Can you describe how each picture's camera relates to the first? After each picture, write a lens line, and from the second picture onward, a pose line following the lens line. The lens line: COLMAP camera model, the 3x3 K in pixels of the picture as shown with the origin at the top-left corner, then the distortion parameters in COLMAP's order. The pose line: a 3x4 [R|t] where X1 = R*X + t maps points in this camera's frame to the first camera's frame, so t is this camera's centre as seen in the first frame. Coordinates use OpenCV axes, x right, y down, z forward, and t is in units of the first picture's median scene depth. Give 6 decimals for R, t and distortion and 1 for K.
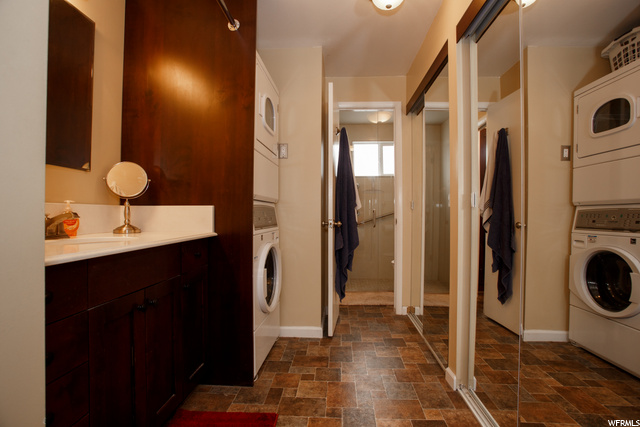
lens RADIAL K [[316.6, 0, 319.8], [0, 316.6, 212.7], [0, 0, 1]] dist [-0.043785, 0.001453]
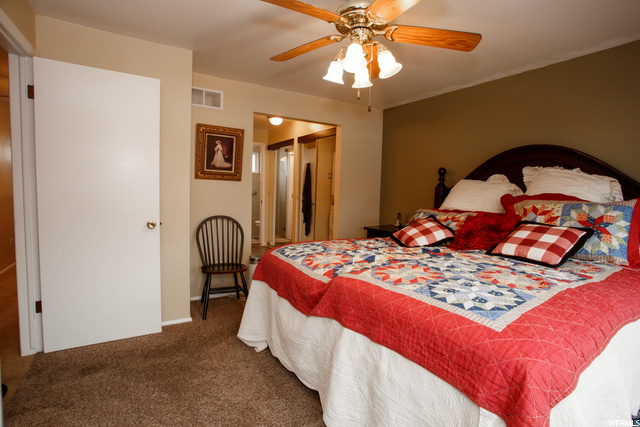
lens RADIAL K [[316.6, 0, 320.5], [0, 316.6, 213.6], [0, 0, 1]] dist [-0.043785, 0.001453]
pose [[0.833793, -0.018974, 0.551752, -0.651426], [-0.024637, 0.997135, 0.071521, -0.057591], [-0.551528, -0.073227, 0.830936, -1.048190]]
